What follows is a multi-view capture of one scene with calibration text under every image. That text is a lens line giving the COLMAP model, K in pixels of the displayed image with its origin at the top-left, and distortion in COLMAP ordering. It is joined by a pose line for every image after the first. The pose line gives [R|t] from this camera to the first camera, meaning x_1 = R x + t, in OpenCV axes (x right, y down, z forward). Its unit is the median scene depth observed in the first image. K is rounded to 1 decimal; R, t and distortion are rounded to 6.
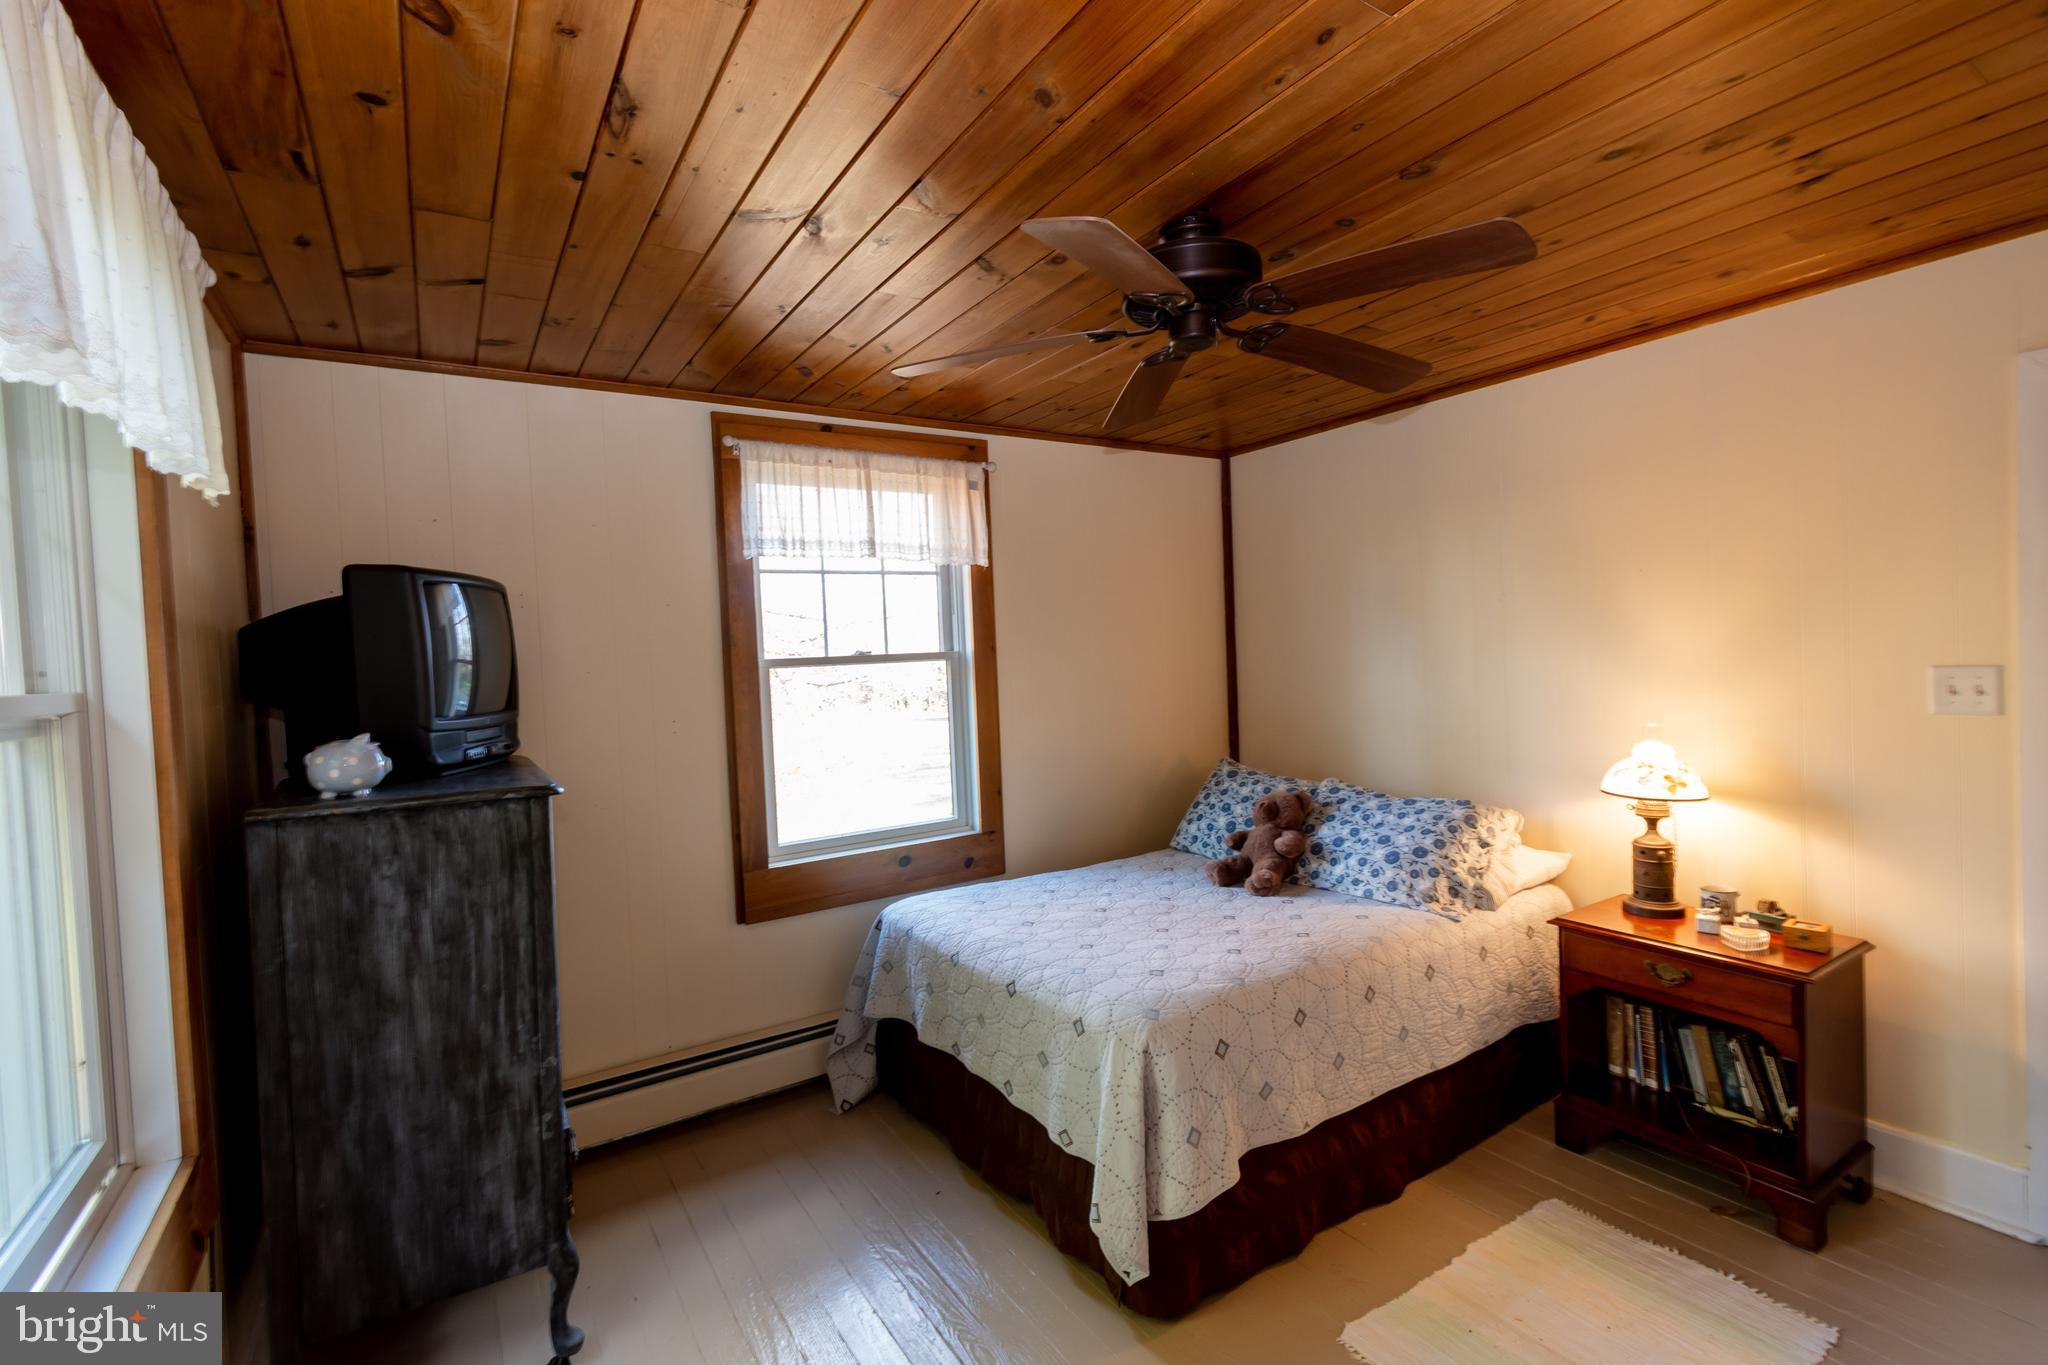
lens RADIAL K [[905.5, 0, 1027.4], [0, 905.5, 680.5], [0, 0, 1]] dist [0.001928, -0.000491]
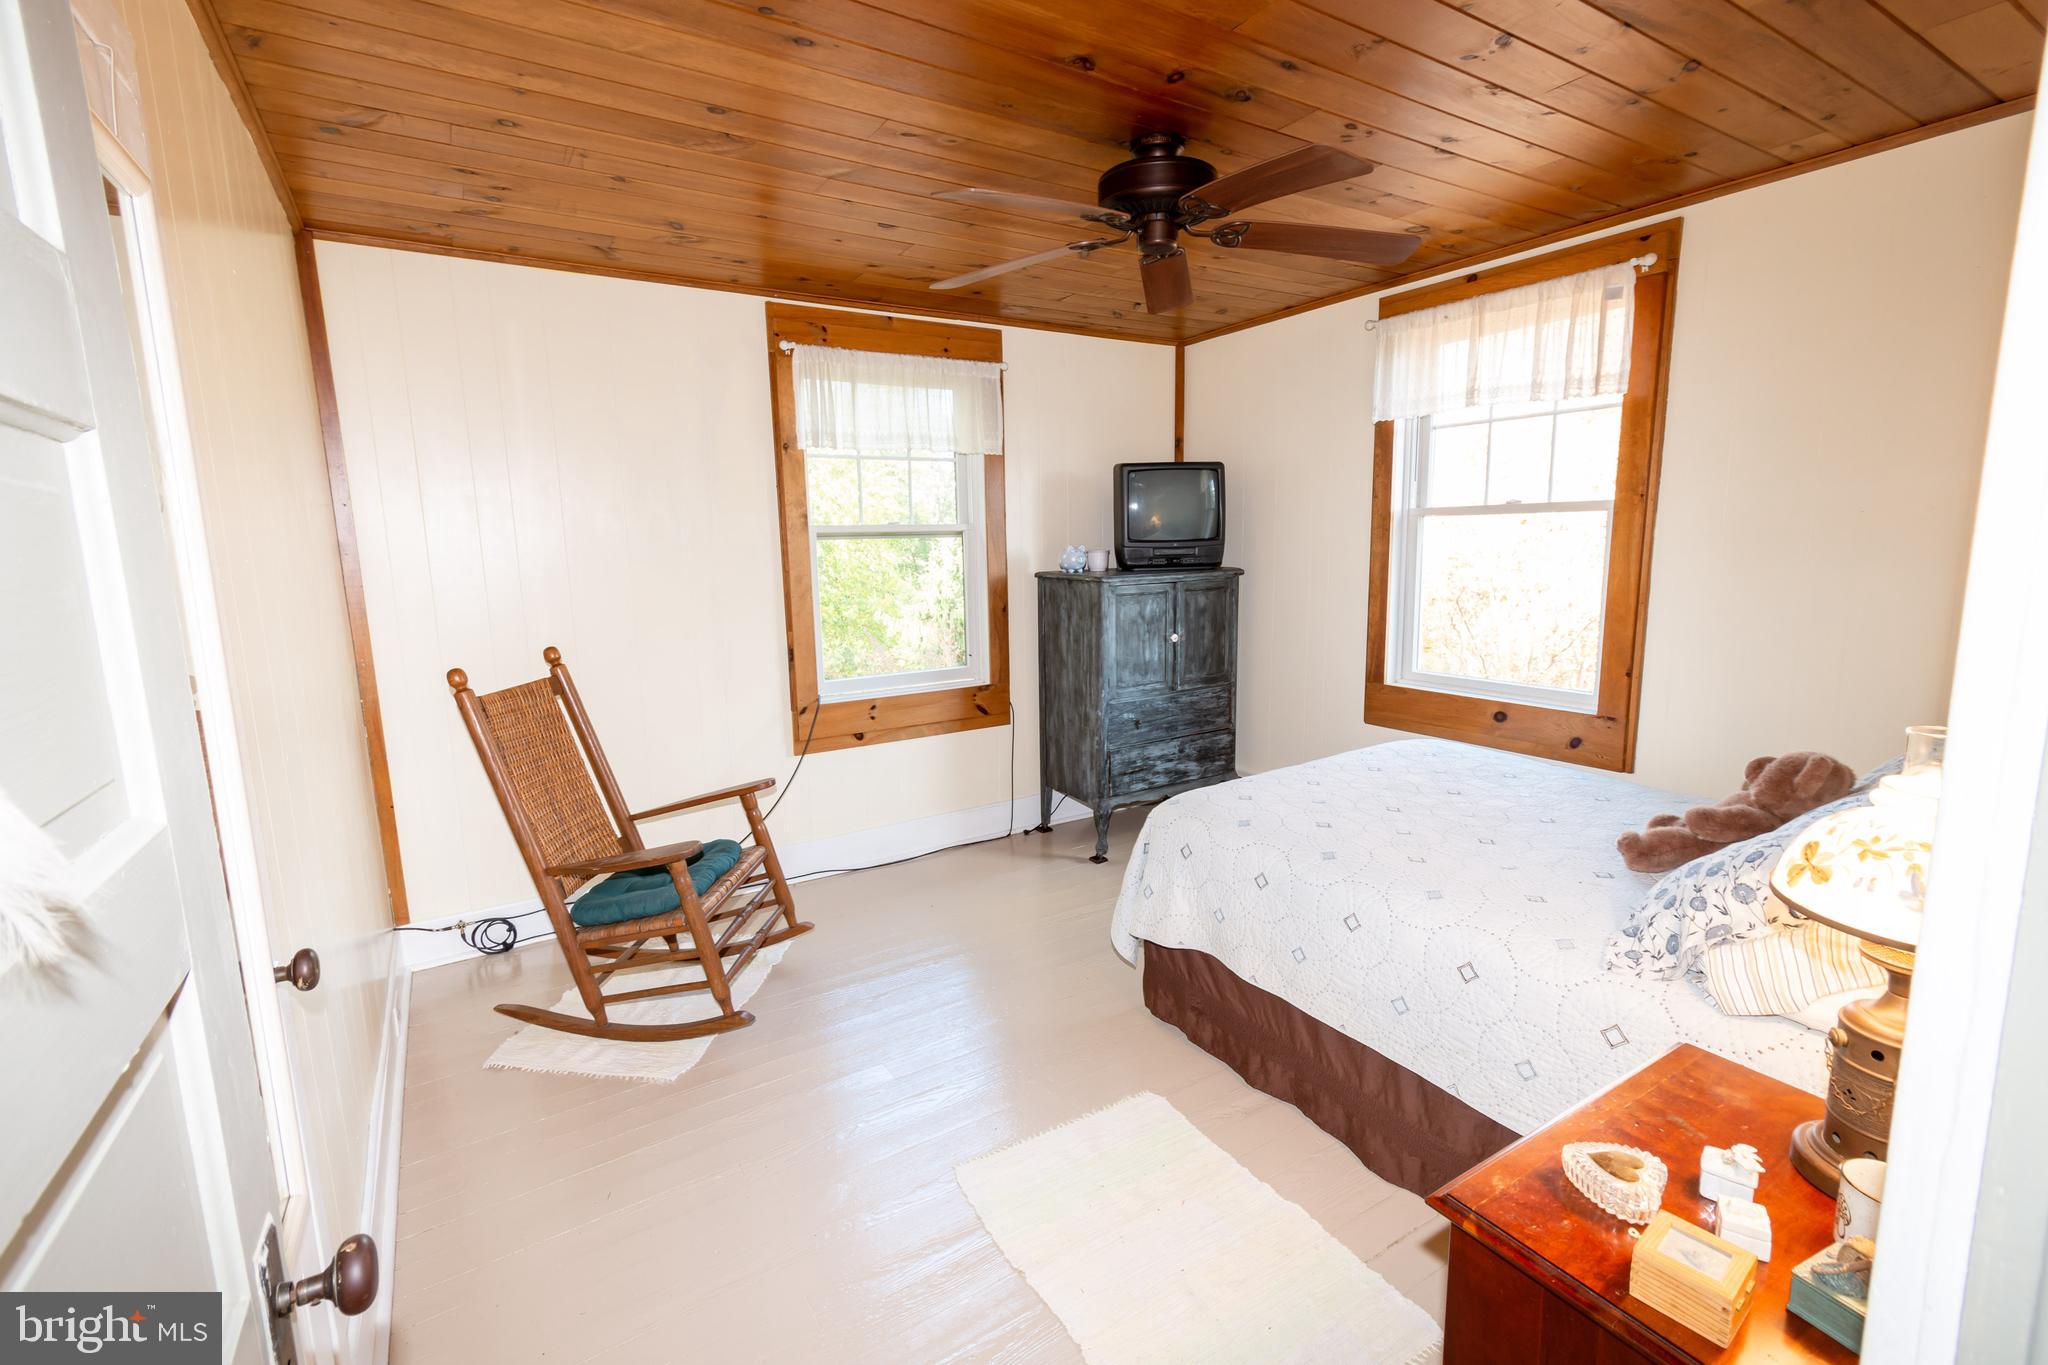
lens RADIAL K [[905.5, 0, 1027.4], [0, 905.5, 680.5], [0, 0, 1]] dist [0.001928, -0.000491]
pose [[-0.020202, 0.200795, -0.979425, 0.933442], [-0.007645, 0.979565, 0.200982, -0.038675], [0.999767, 0.011548, -0.018255, 0.558393]]
